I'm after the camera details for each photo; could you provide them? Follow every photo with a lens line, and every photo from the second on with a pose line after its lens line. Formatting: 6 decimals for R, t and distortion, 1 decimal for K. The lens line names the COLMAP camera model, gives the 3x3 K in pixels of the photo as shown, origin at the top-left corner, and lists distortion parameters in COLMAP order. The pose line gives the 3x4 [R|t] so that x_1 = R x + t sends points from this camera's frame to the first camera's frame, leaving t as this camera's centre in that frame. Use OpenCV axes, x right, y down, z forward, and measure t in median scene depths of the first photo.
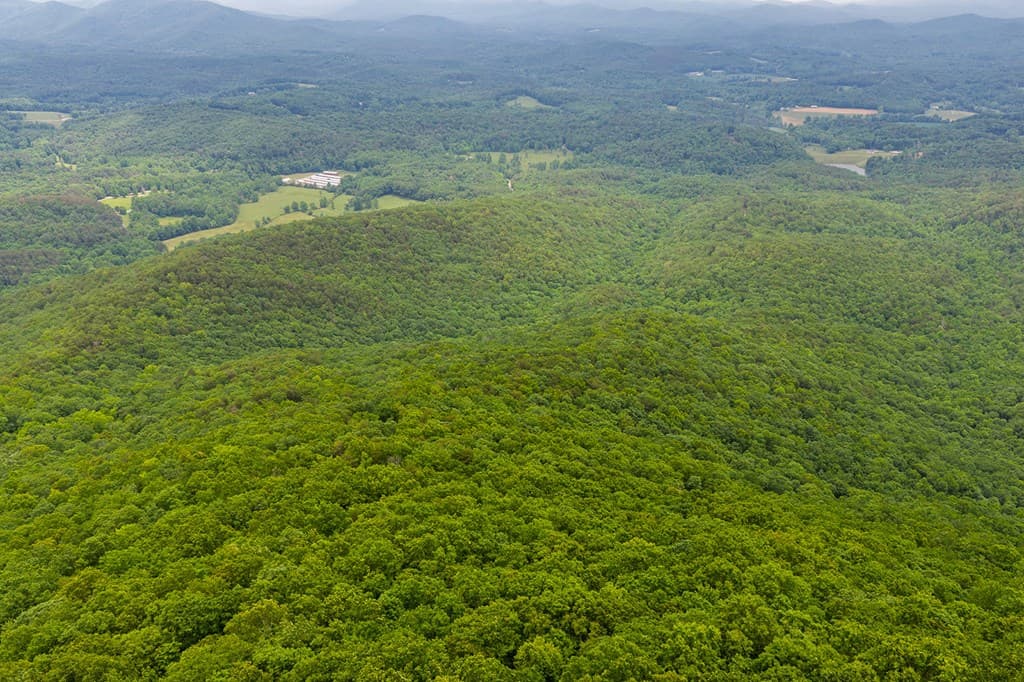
lens RADIAL K [[841.2, 0, 512.7], [0, 841.2, 344.2], [0, 0, 1]] dist [0.027546, -0.055078]
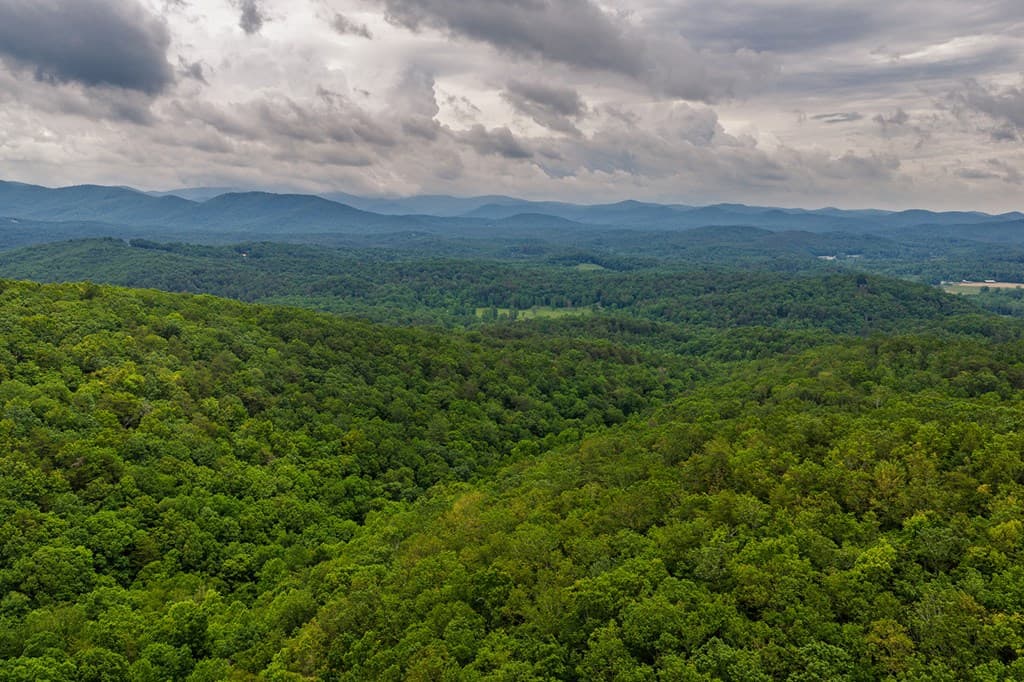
lens RADIAL K [[841.2, 0, 512.7], [0, 841.2, 344.2], [0, 0, 1]] dist [0.027546, -0.055078]
pose [[0.985793, 0.027082, -0.165768, 0.125097], [-0.067102, 0.968237, -0.240863, -0.046302], [0.153980, 0.248564, 0.956298, 0.429452]]
